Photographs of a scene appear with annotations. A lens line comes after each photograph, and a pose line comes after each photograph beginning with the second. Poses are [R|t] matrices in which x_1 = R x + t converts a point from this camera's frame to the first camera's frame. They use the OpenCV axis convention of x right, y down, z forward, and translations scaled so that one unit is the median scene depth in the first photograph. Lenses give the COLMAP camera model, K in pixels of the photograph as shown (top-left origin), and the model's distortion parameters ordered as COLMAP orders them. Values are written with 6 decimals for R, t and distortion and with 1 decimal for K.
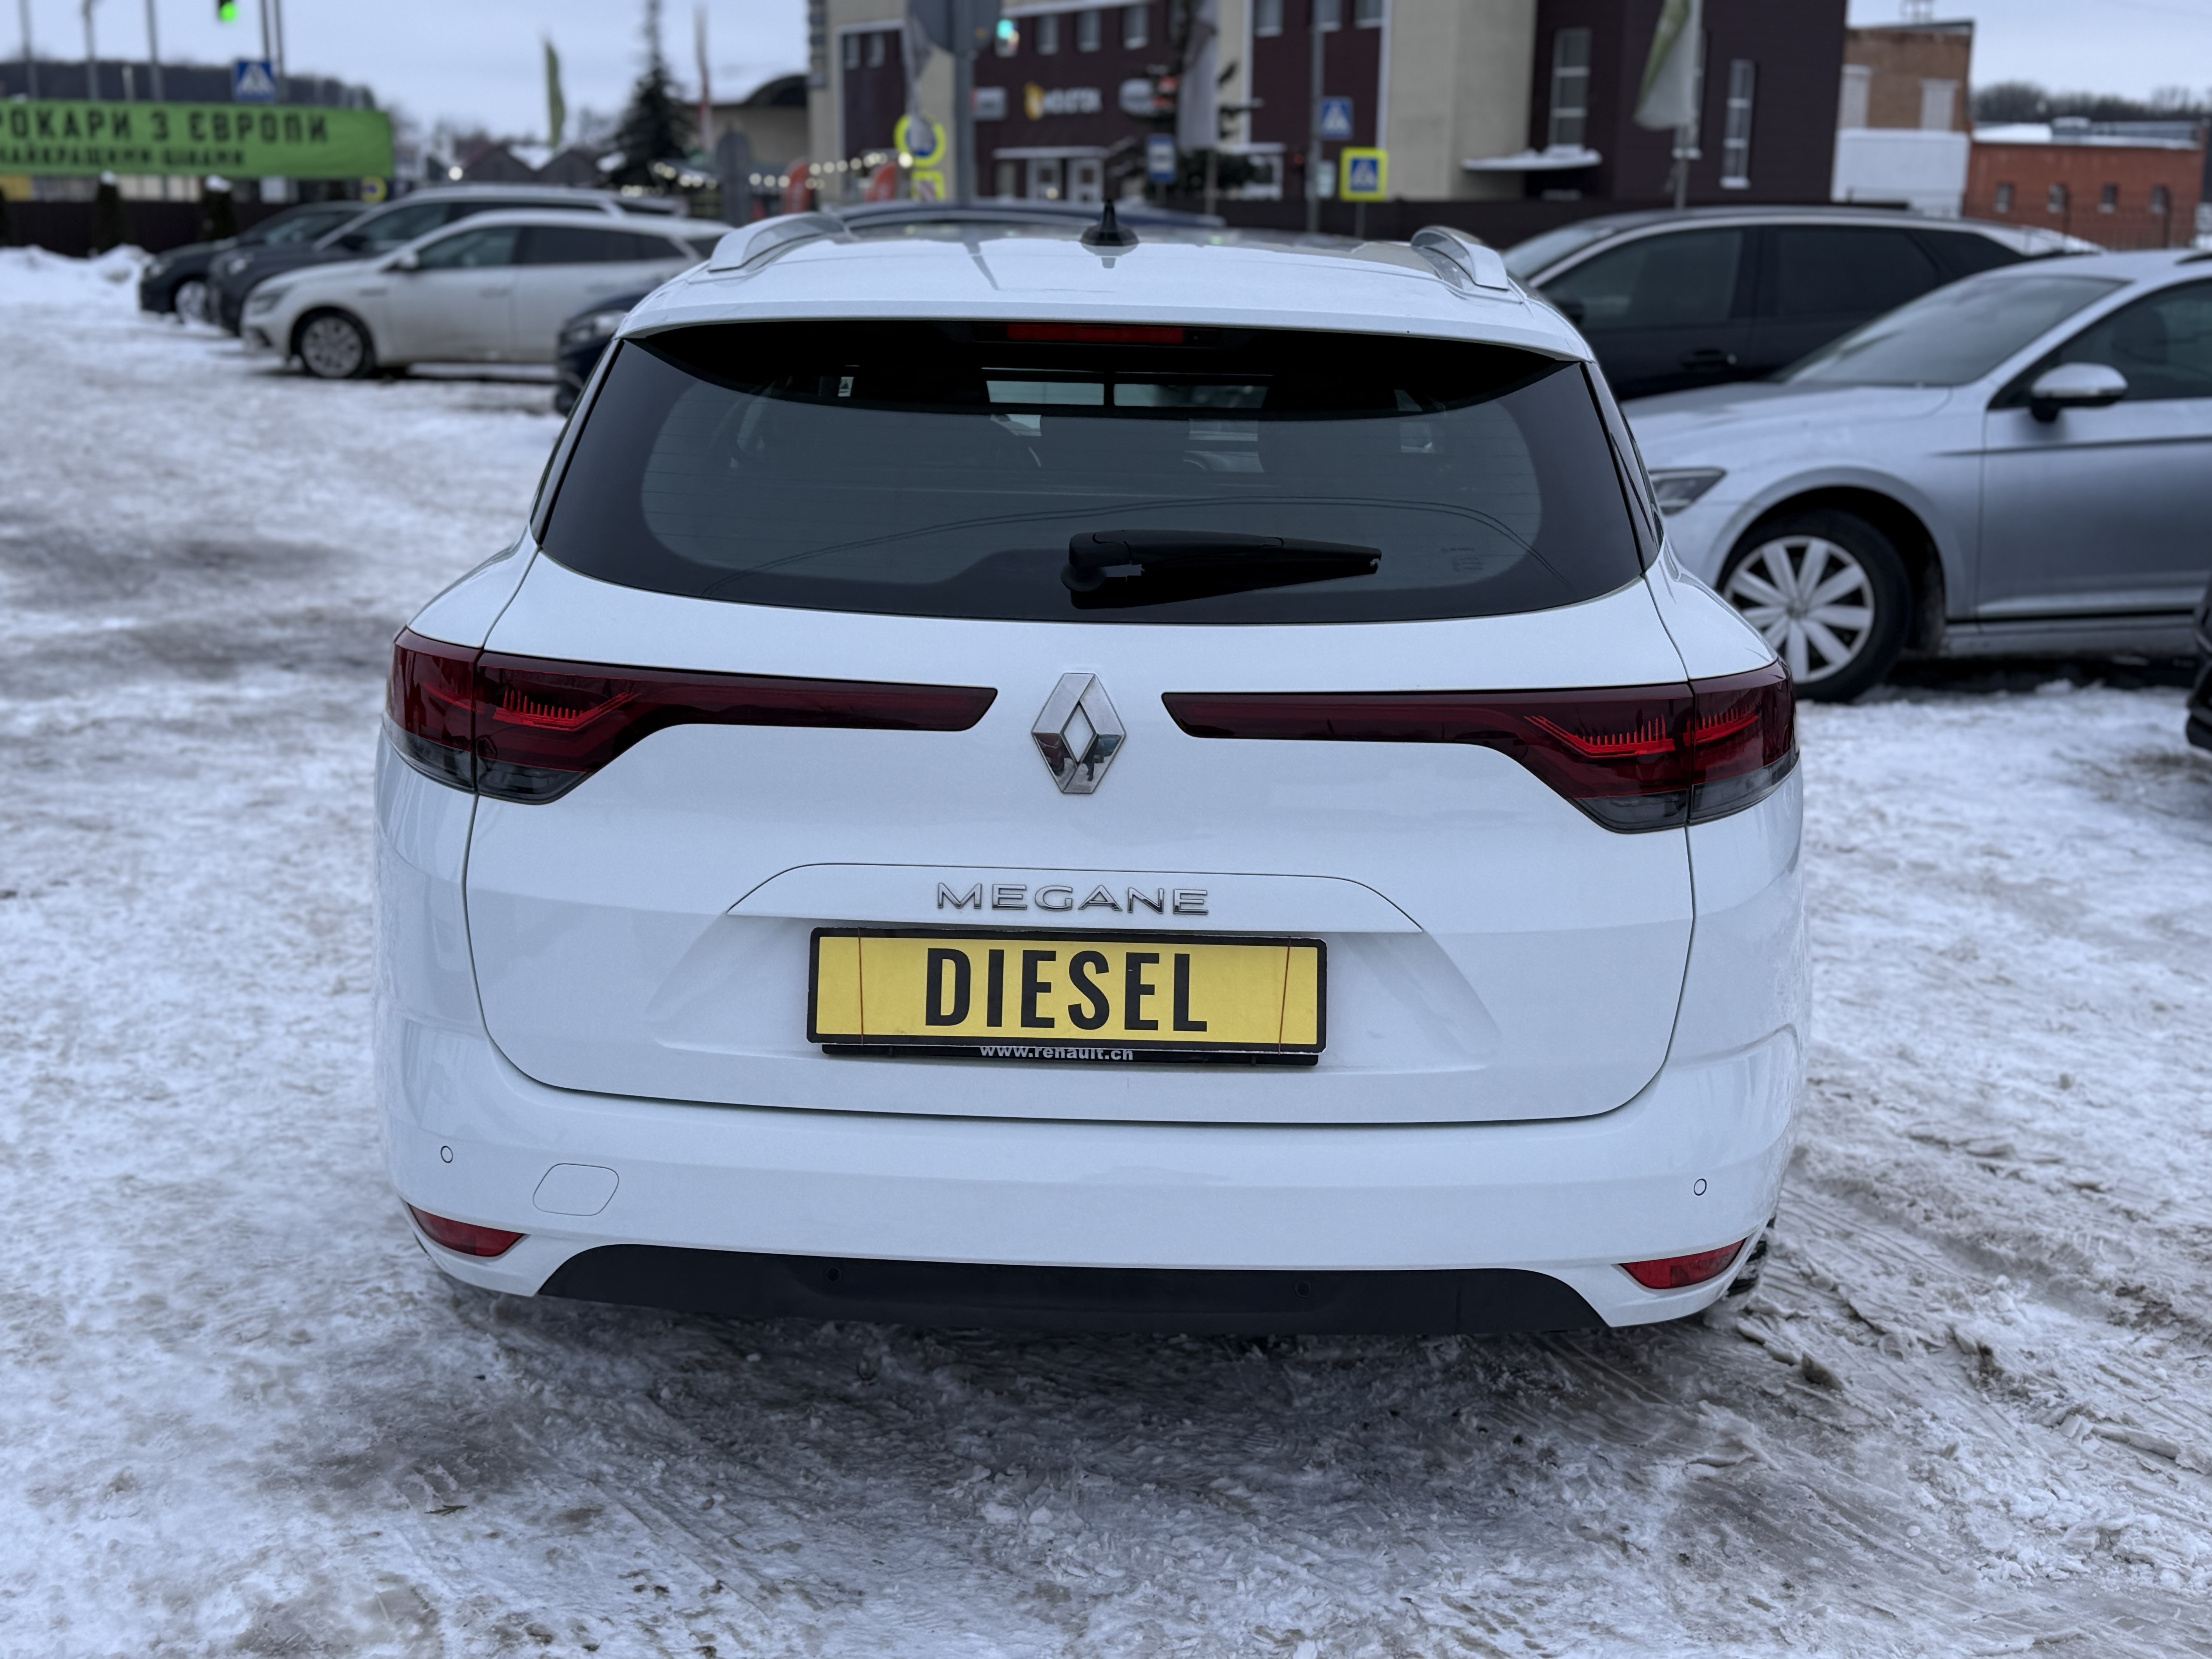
lens RADIAL K [[2549.5, 0, 1106.0], [0, 2549.5, 829.5], [0, 0, 1]] dist [0.224493, -0.535009]
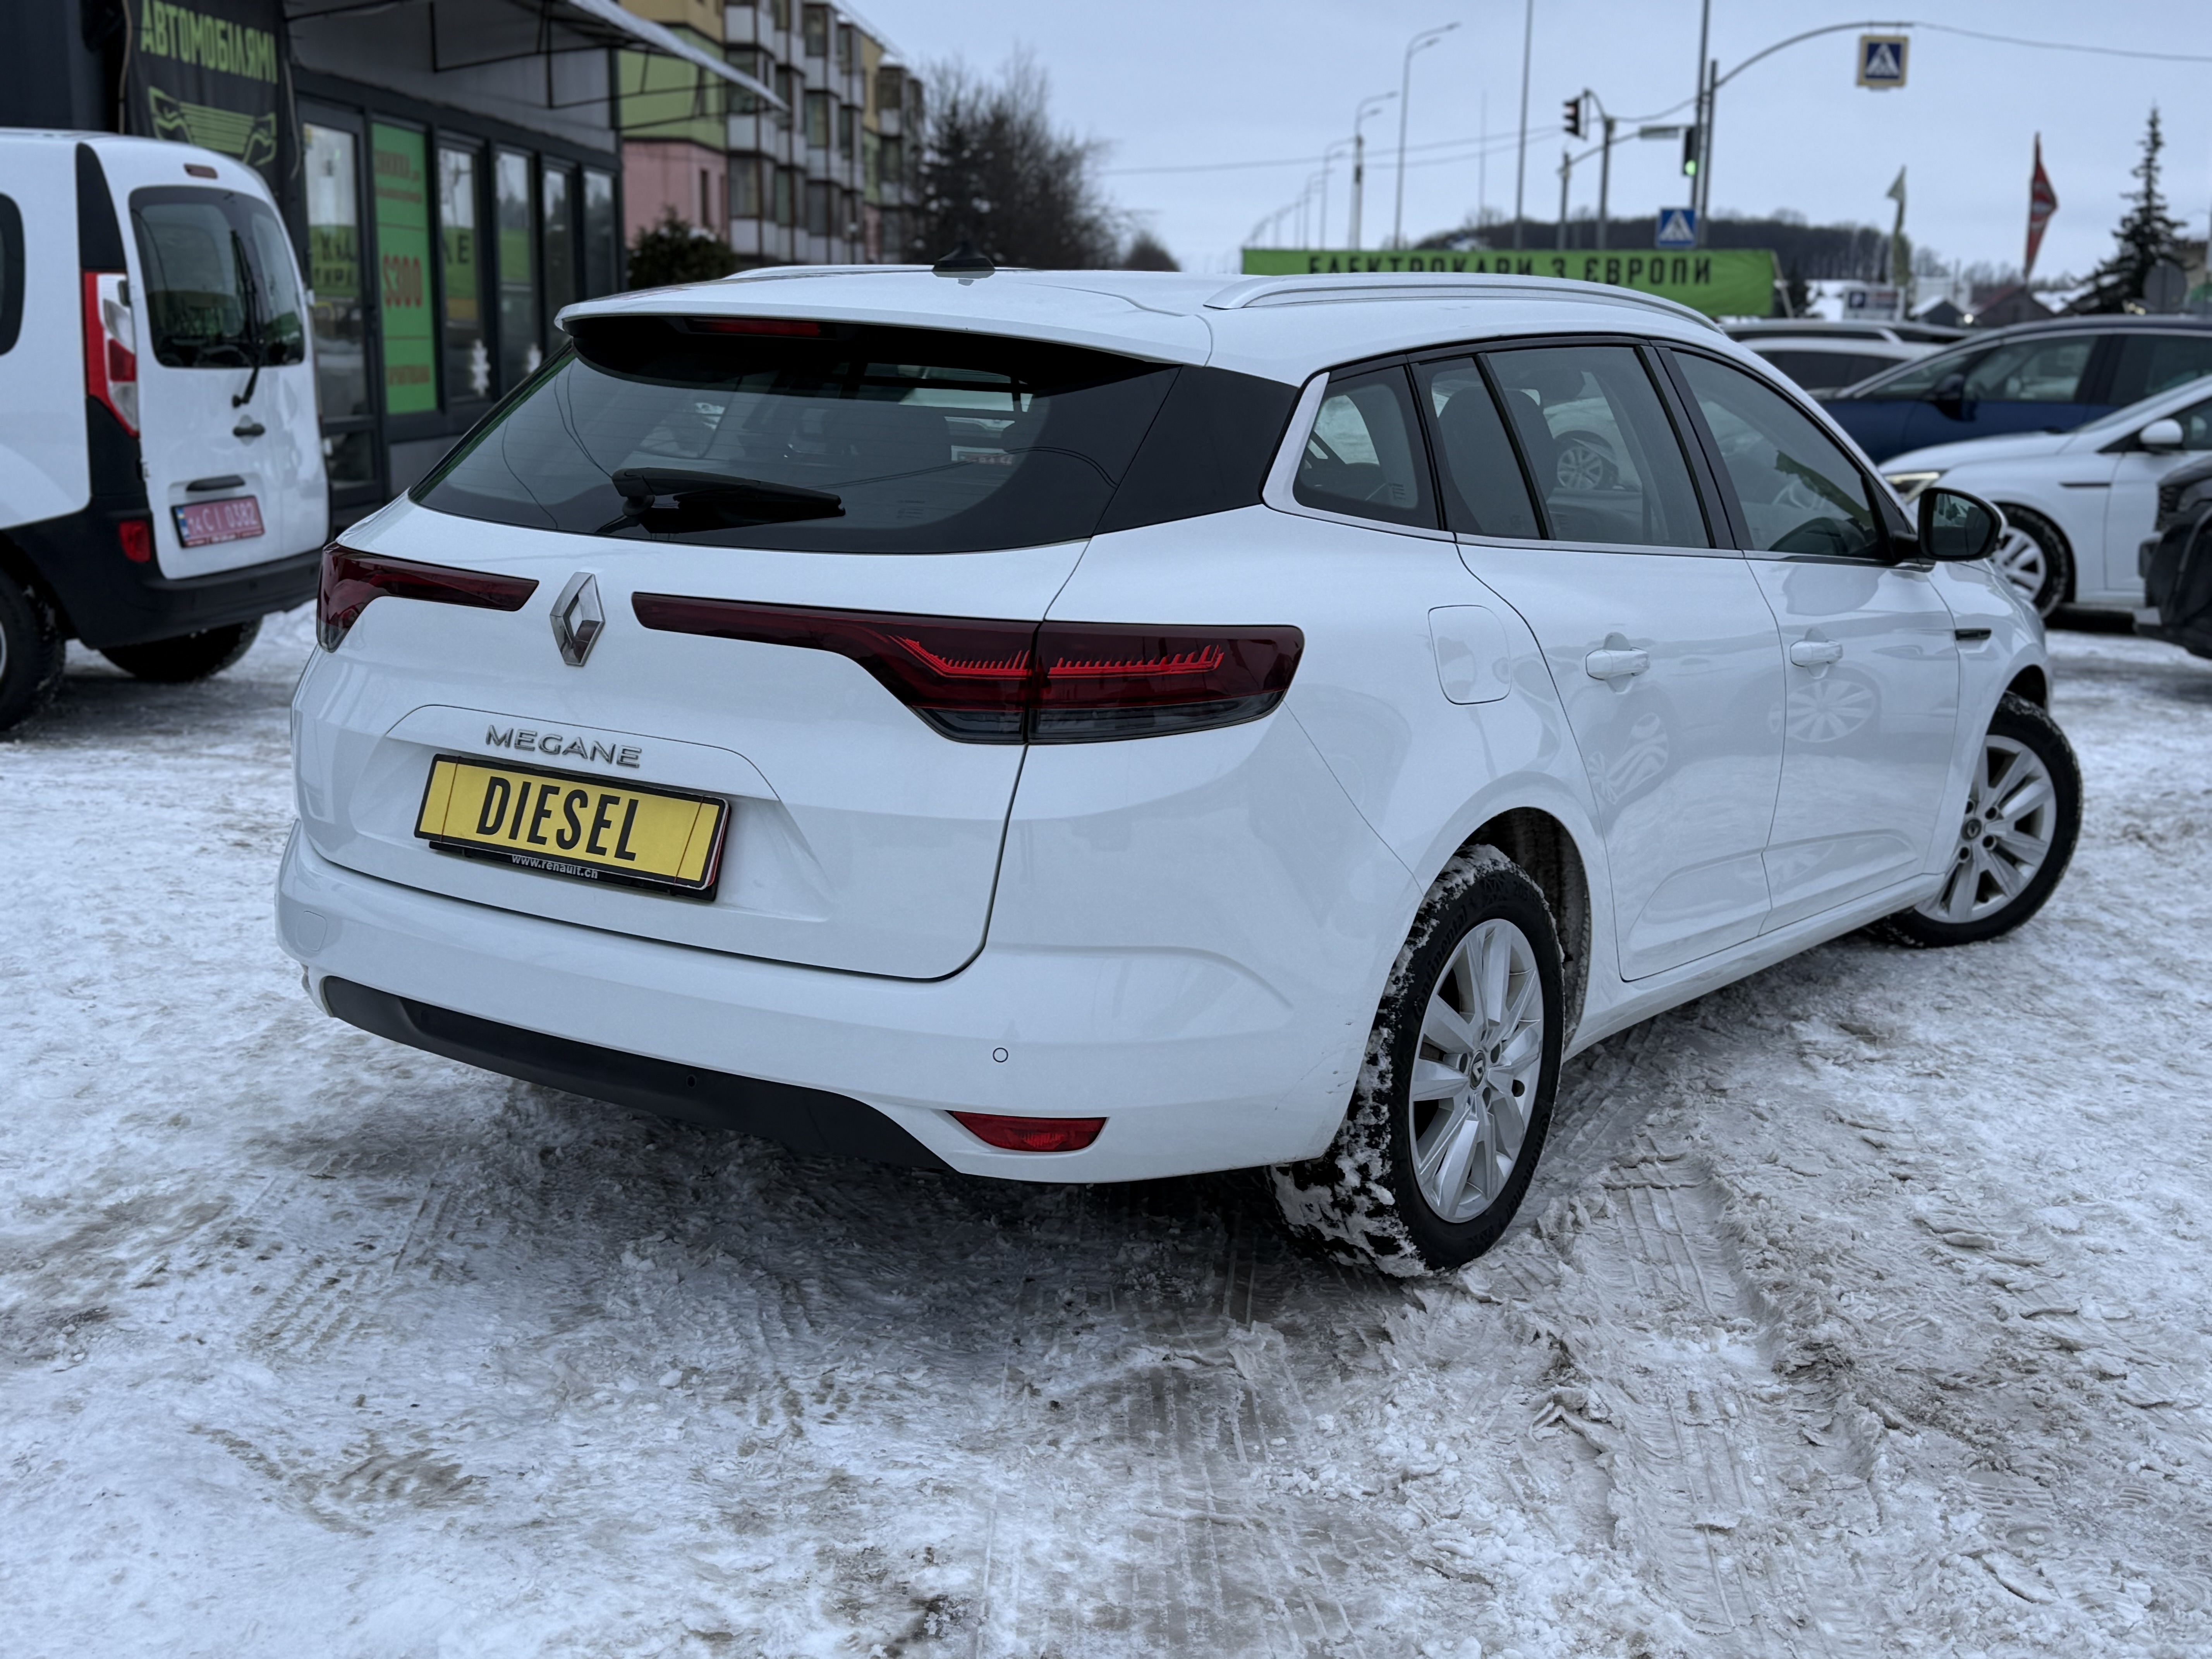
lens RADIAL K [[2549.5, 0, 1106.0], [0, 2549.5, 829.5], [0, 0, 1]] dist [0.224493, -0.535009]
pose [[0.842099, 0.106151, -0.528773, 0.899778], [-0.134769, 0.990752, -0.015733, 0.051945], [0.522213, 0.084511, 0.848617, 0.044084]]
